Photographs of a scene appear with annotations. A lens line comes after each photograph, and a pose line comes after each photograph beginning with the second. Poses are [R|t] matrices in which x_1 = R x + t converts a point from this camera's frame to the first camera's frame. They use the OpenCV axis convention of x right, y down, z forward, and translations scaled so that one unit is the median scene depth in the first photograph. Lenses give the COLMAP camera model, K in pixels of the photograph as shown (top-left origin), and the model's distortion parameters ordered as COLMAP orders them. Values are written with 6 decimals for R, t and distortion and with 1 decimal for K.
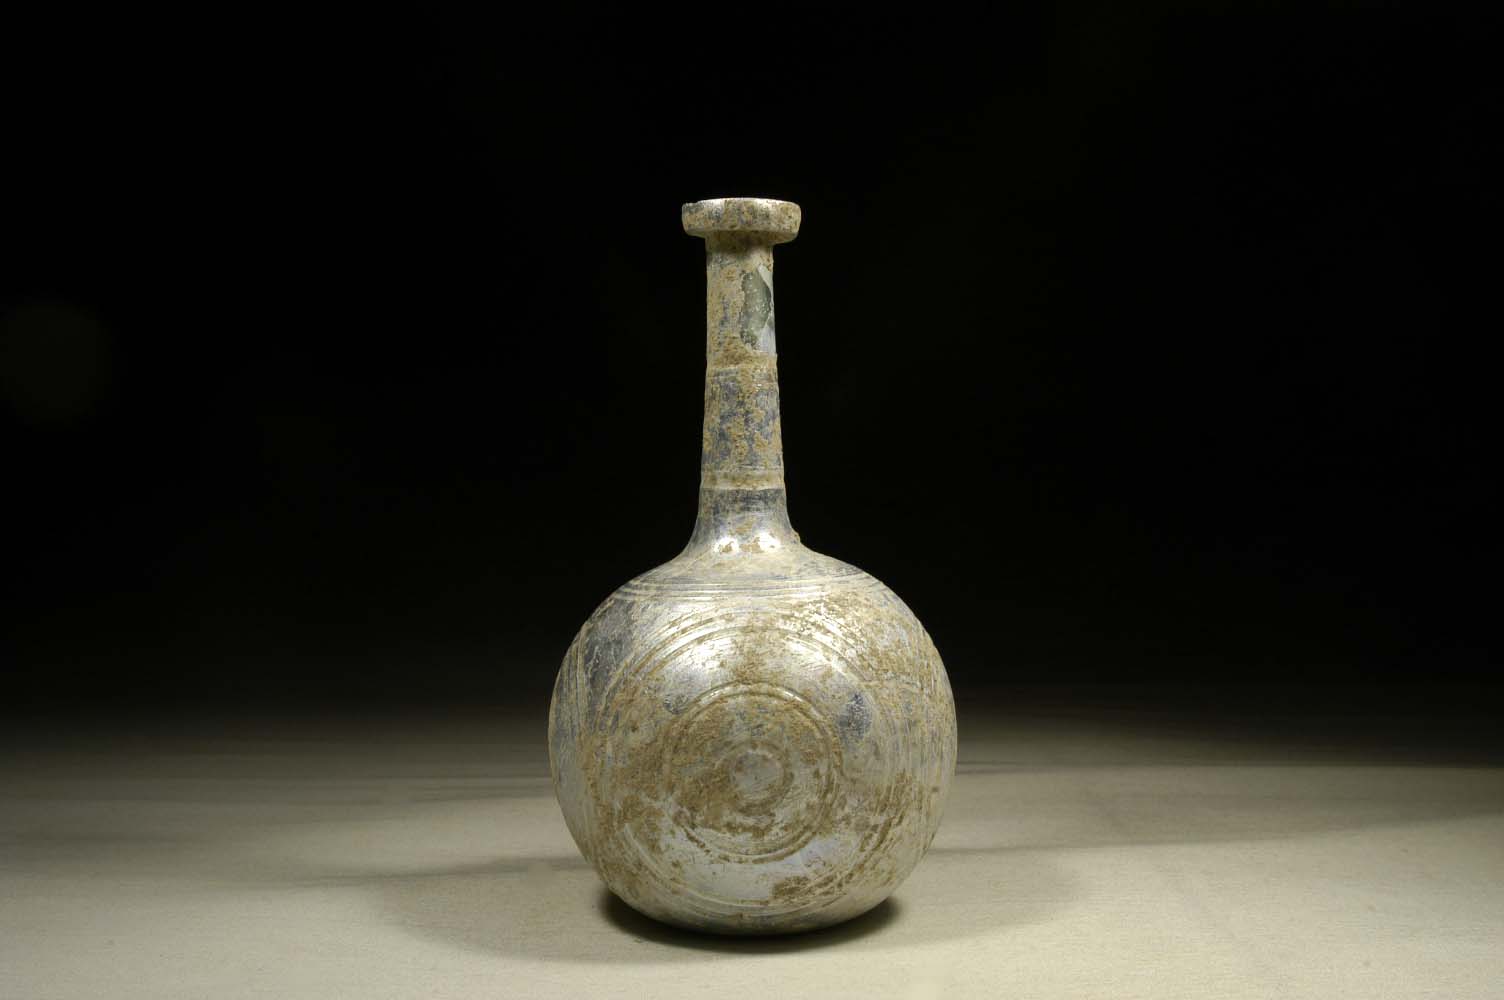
lens RADIAL K [[1844.1, 0, 752.0], [0, 1844.1, 500.0], [0, 0, 1]] dist [-0.161371, 0.002862]
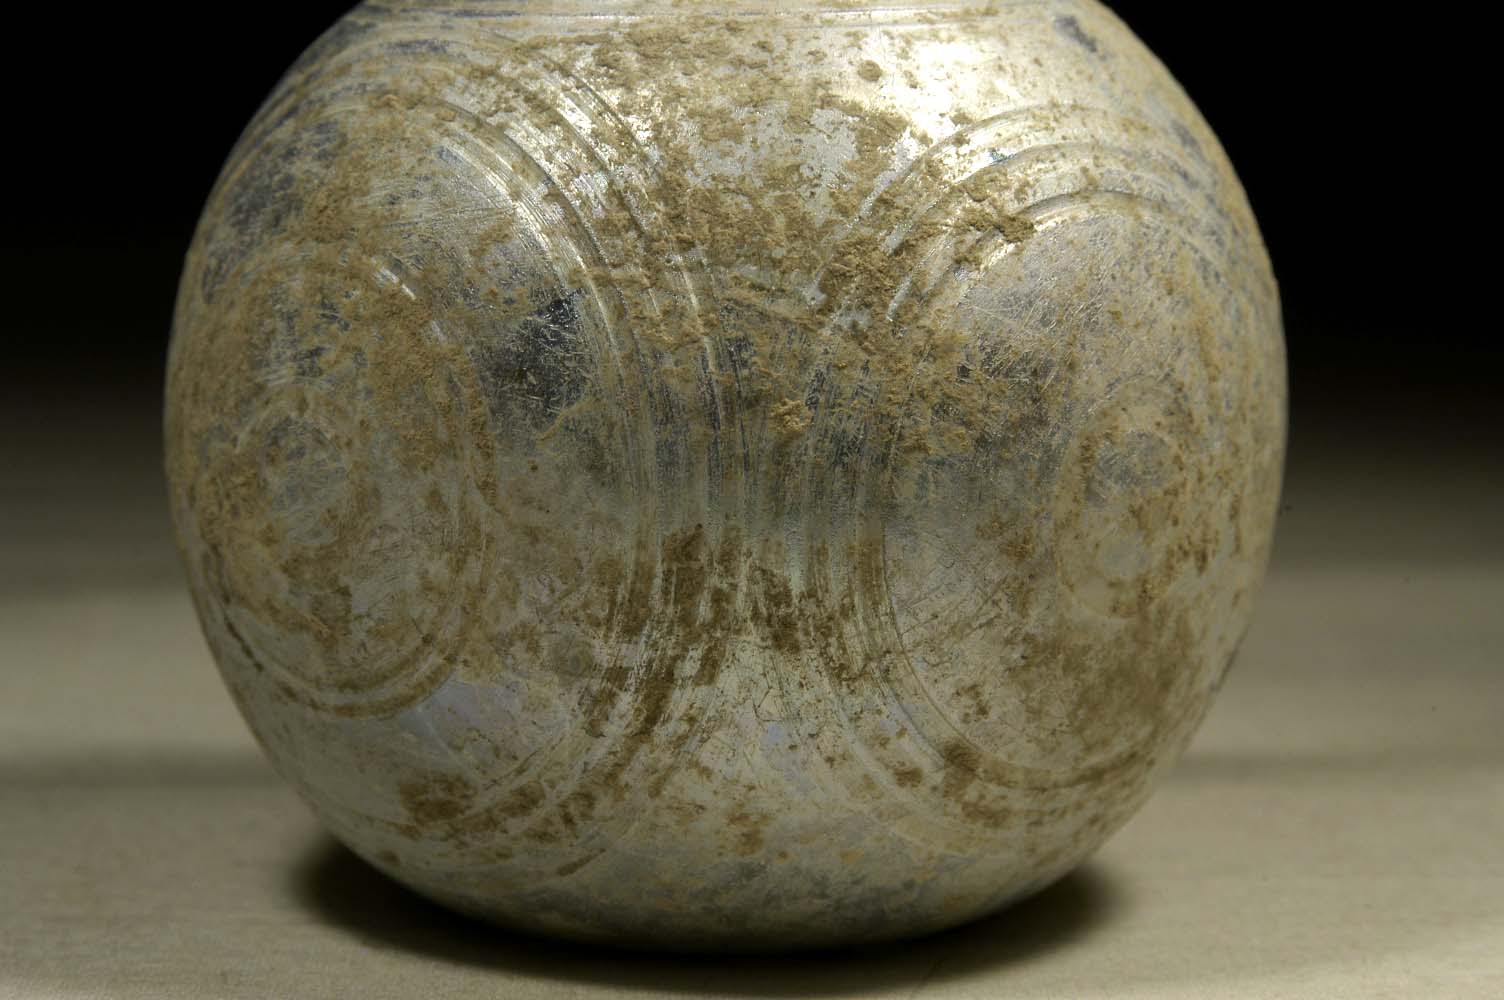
lens RADIAL K [[5522.4, 0, 752.0], [0, 5522.4, 500.0], [0, 0, 1]] dist [-0.111340, -0.697768]
pose [[0.678823, 0.115848, -0.725106, 0.866524], [-0.025145, 0.990565, 0.134719, -0.002134], [0.733872, -0.073218, 0.675331, 0.288985]]
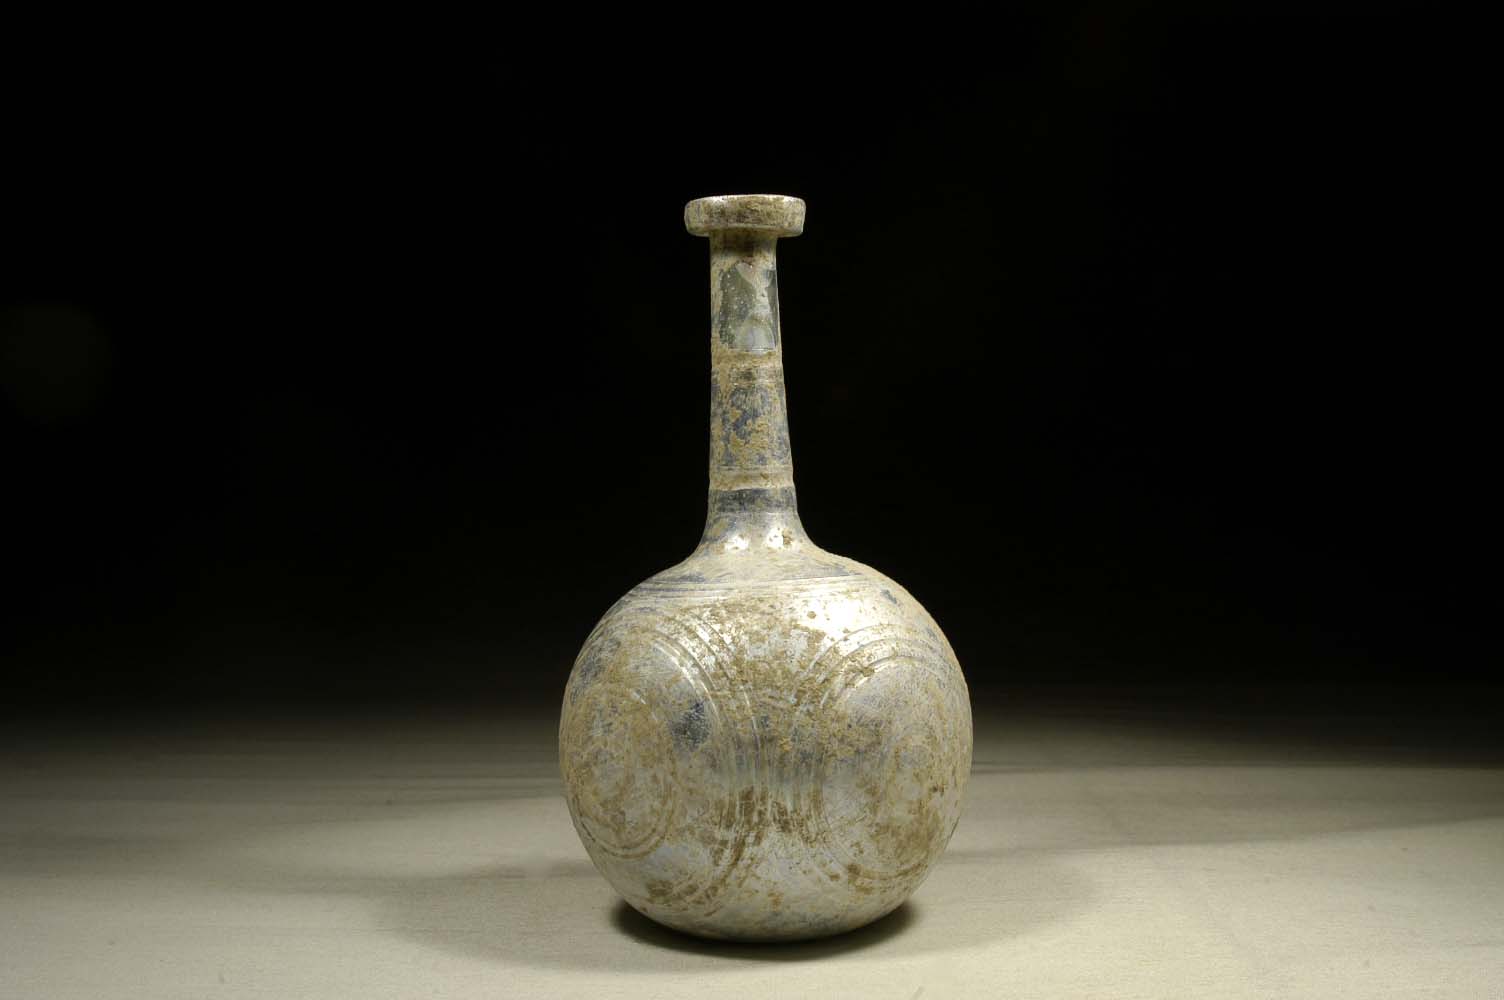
lens RADIAL K [[1844.1, 0, 752.0], [0, 1844.1, 500.0], [0, 0, 1]] dist [-0.161371, 0.002862]
pose [[0.657157, 0.005759, -0.753731, 0.801609], [0.007144, 0.999878, 0.013868, -0.014839], [0.753720, -0.014498, 0.657036, 0.379634]]
